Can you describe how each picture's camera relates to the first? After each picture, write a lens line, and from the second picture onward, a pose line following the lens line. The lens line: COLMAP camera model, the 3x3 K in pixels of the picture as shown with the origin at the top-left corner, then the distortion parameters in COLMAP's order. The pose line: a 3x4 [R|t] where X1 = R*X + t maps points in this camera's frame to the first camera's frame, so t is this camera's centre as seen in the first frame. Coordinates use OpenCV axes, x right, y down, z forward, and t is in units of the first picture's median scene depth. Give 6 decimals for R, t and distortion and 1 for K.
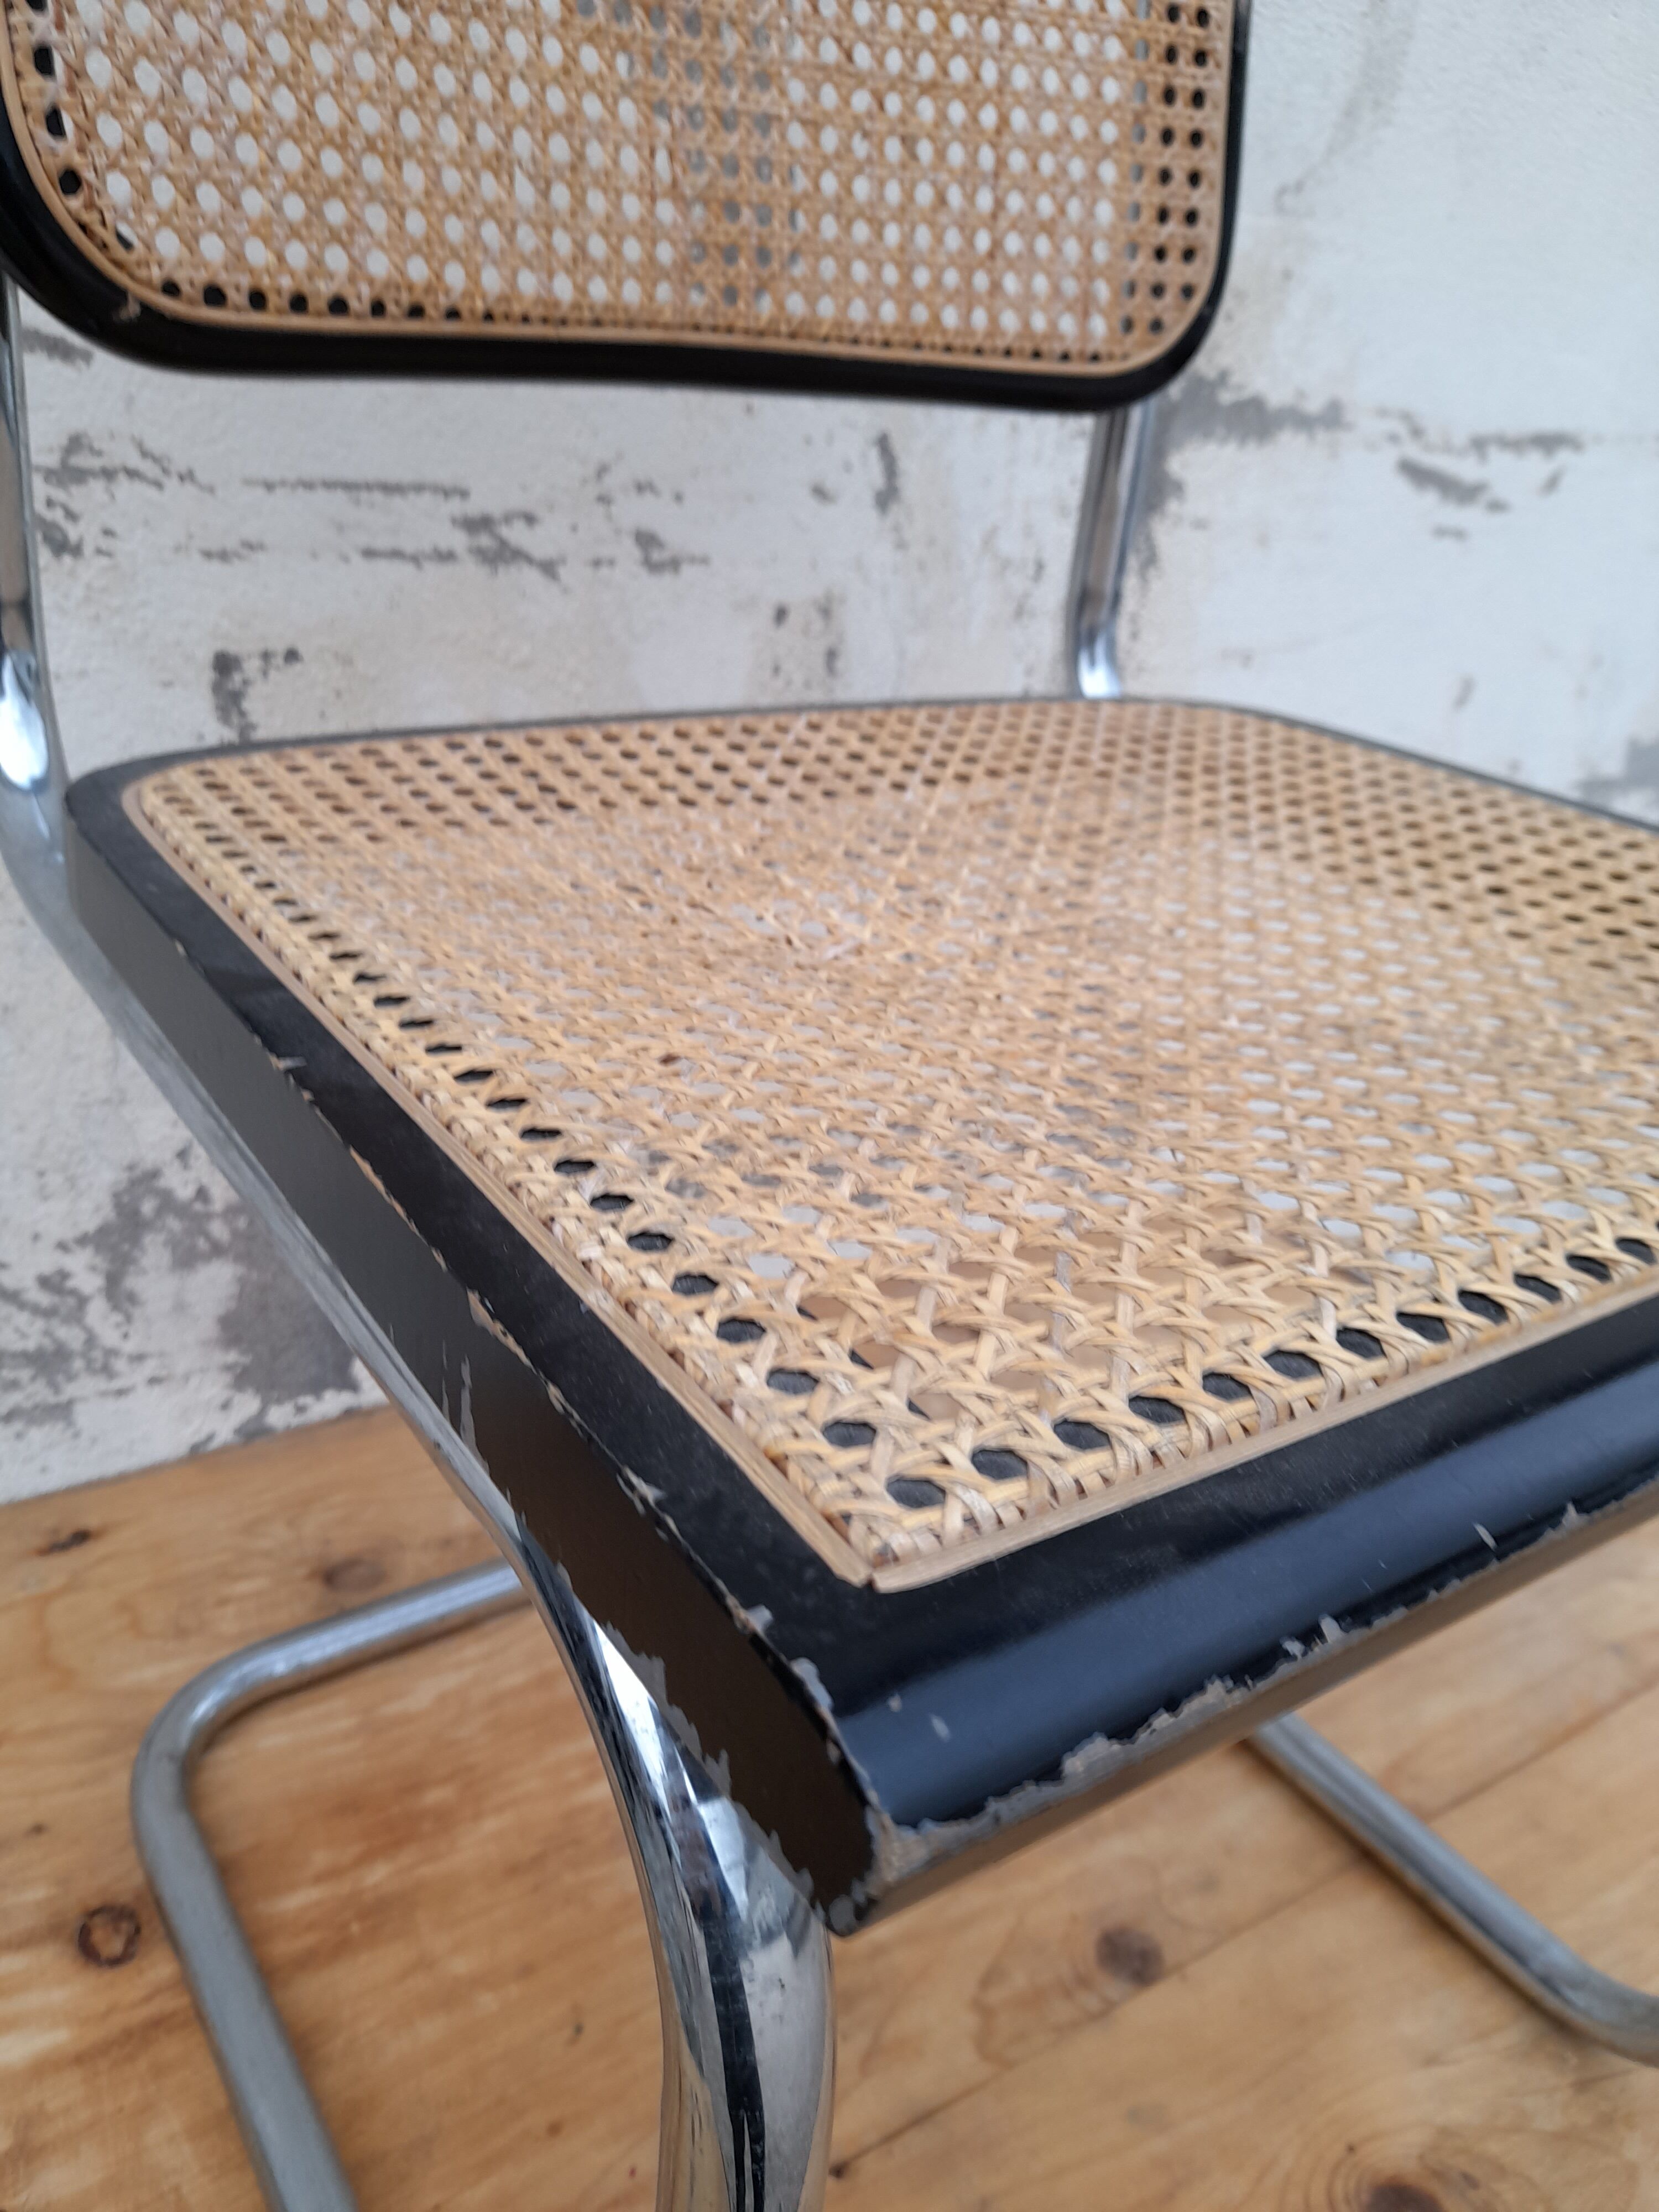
lens RADIAL K [[1651.0, 0, 831.4], [0, 1651.0, 1123.5], [0, 0, 1]] dist [0.033874, -0.040751]
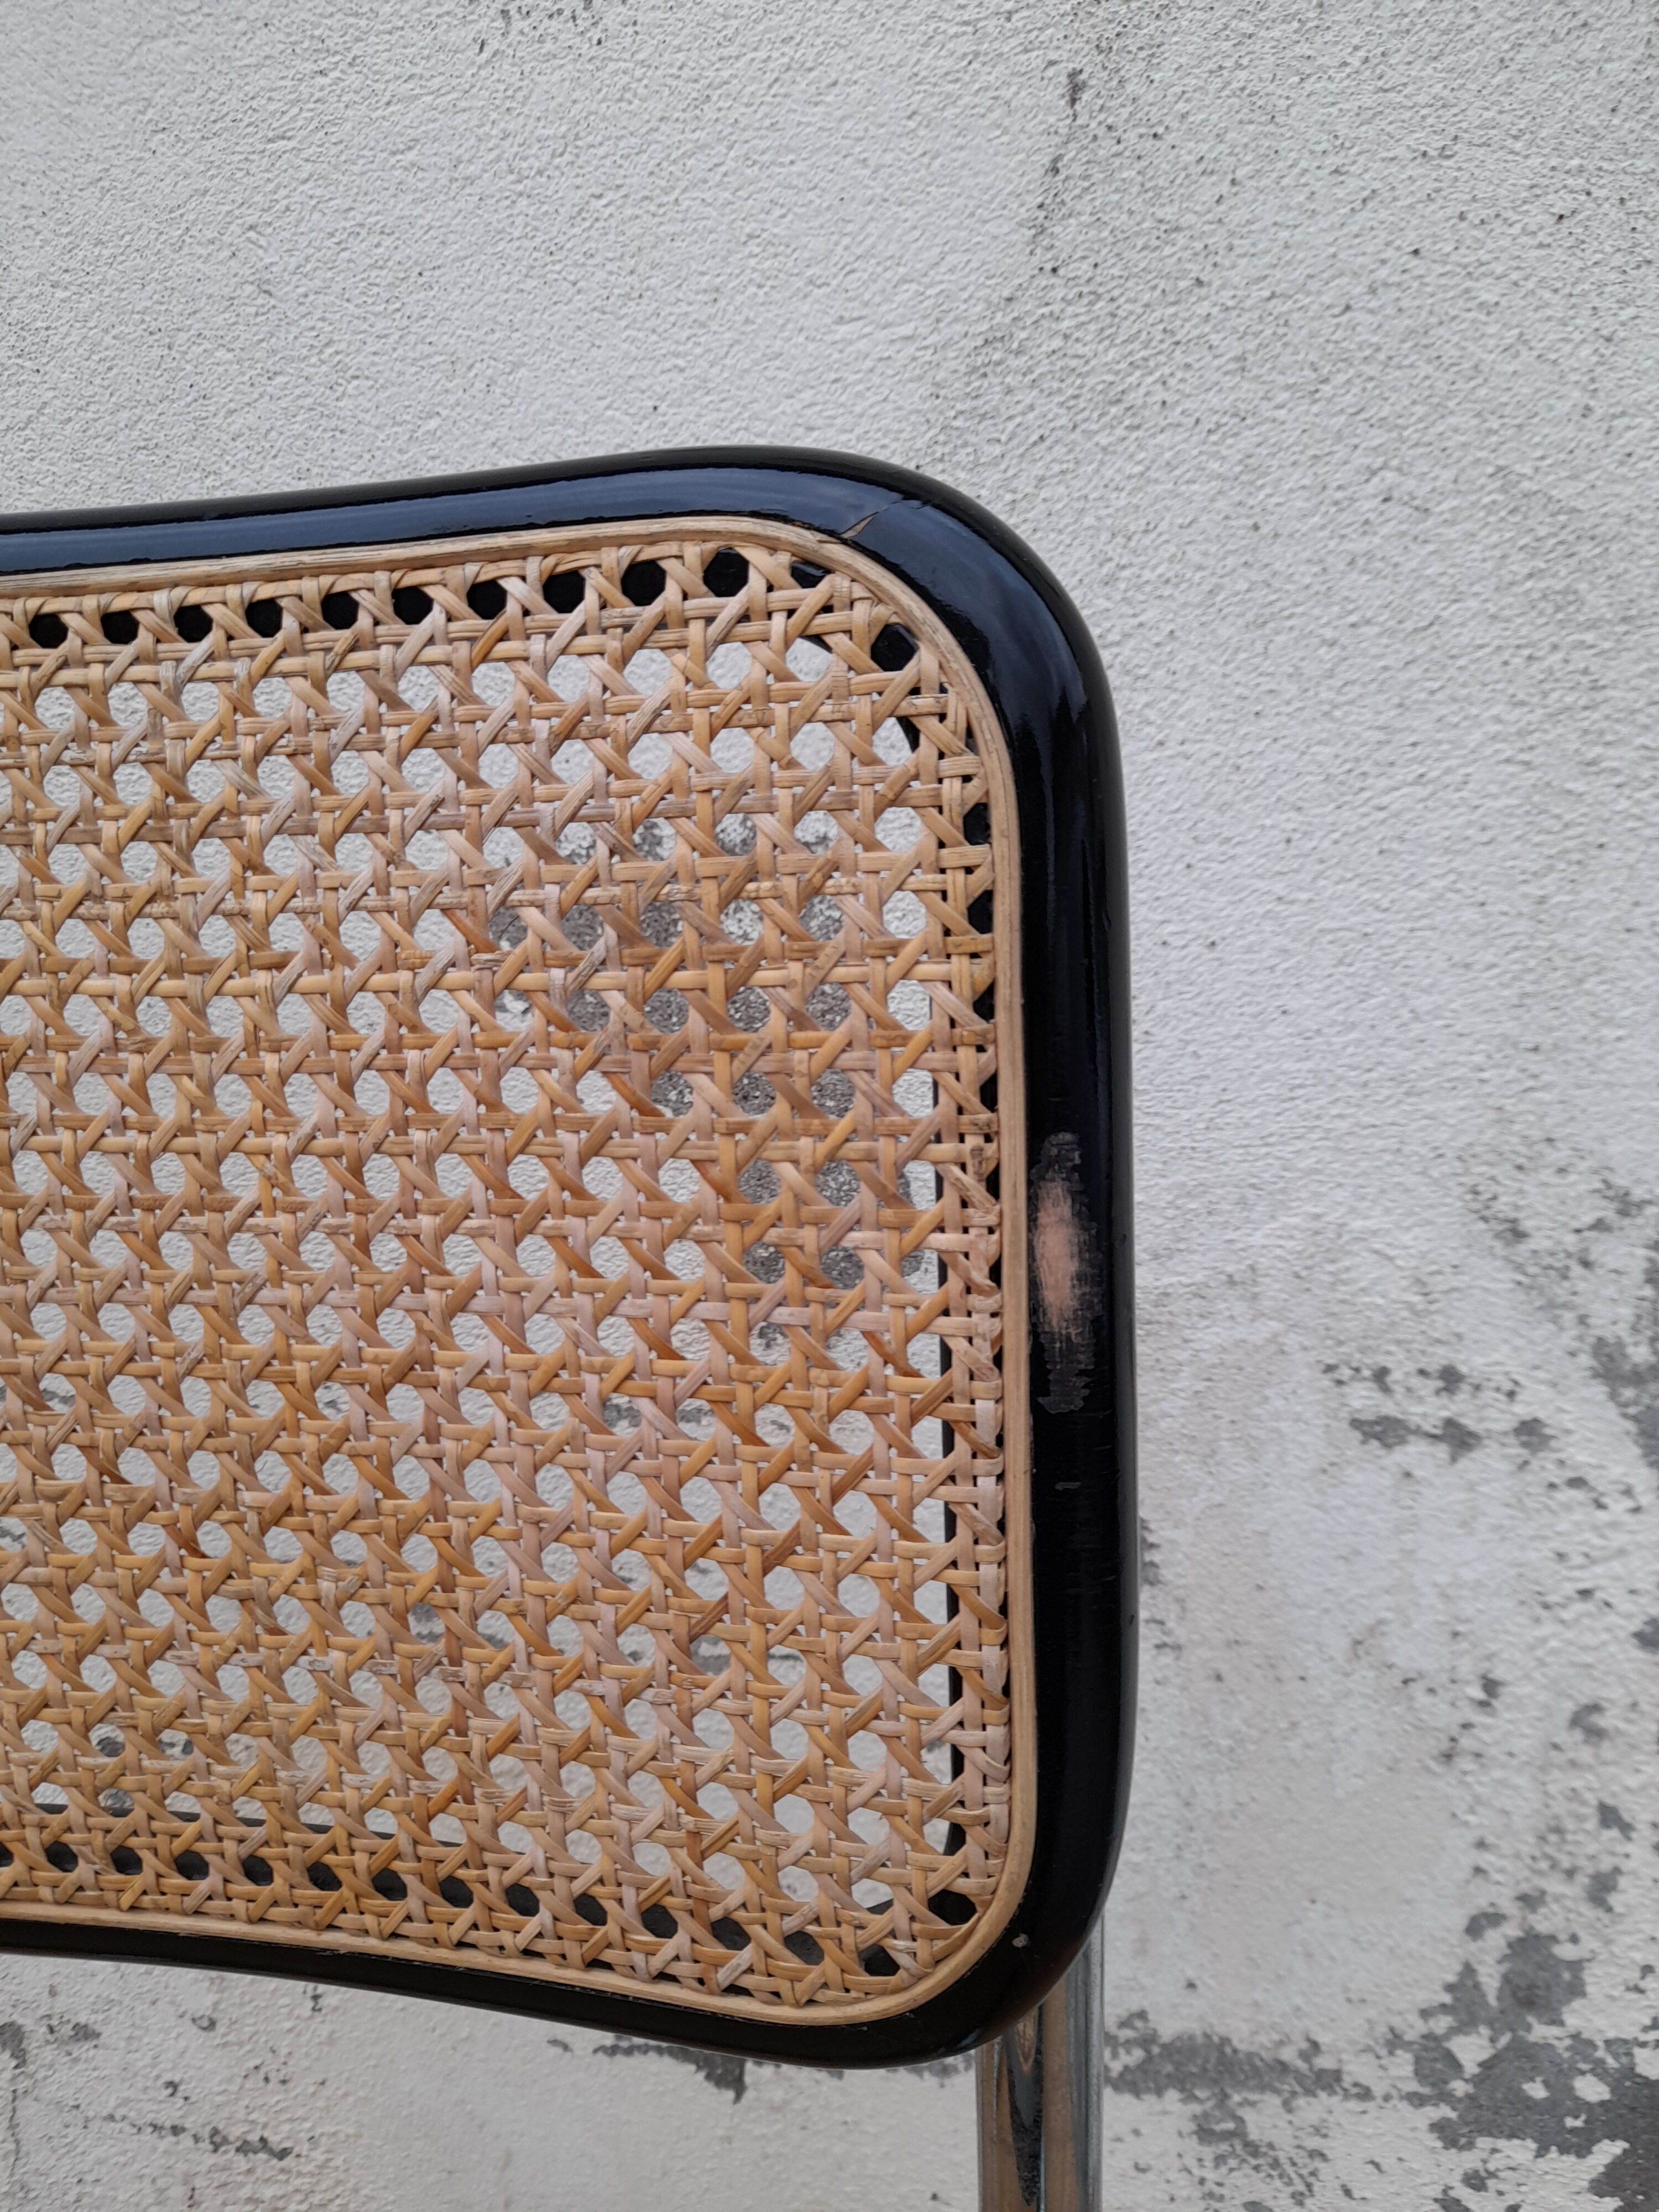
lens RADIAL K [[1651.0, 0, 814.1], [0, 1651.0, 1114.4], [0, 0, 1]] dist [0.033874, -0.040751]
pose [[0.774925, 0.075007, -0.627587, 0.400380], [-0.183532, 0.976855, -0.109868, -0.596915], [0.604820, 0.200322, 0.770755, 0.580063]]
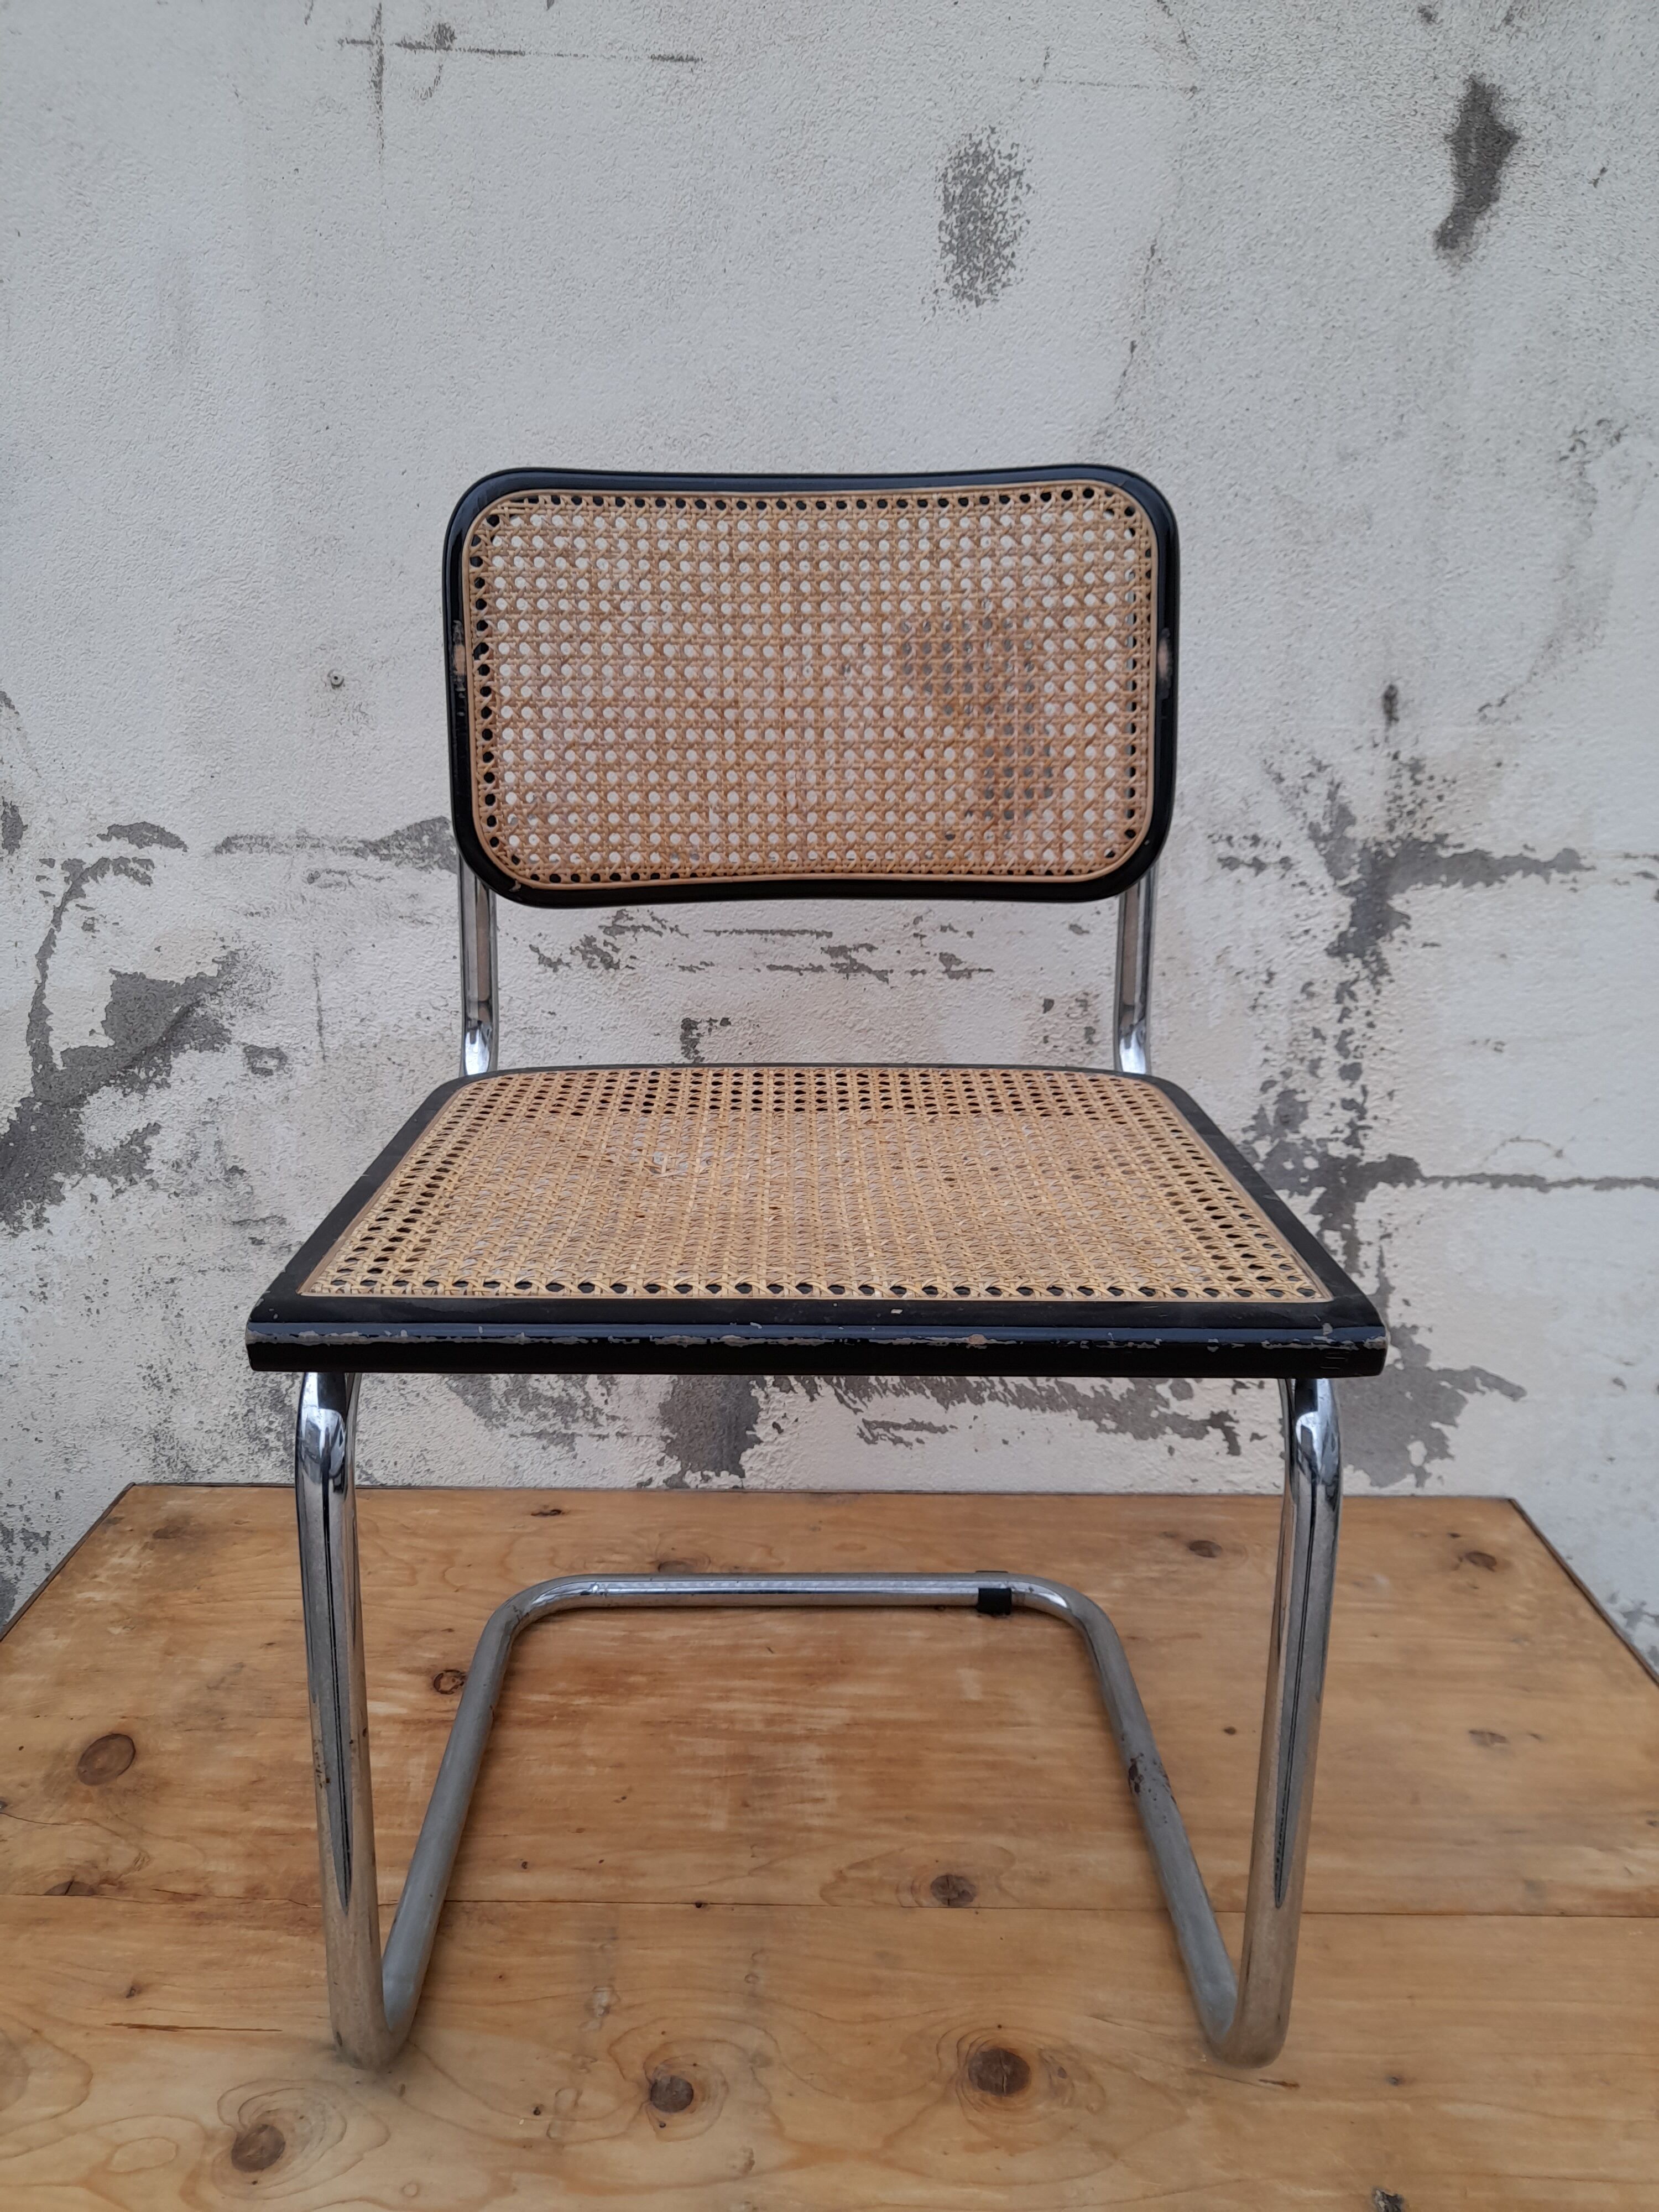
lens RADIAL K [[1651.0, 0, 811.8], [0, 1651.0, 1134.5], [0, 0, 1]] dist [0.033874, -0.040751]
pose [[0.829700, 0.077774, -0.552764, 0.819519], [-0.181157, 0.974165, -0.134851, 0.062950], [0.527996, 0.212023, 0.822354, -0.418519]]
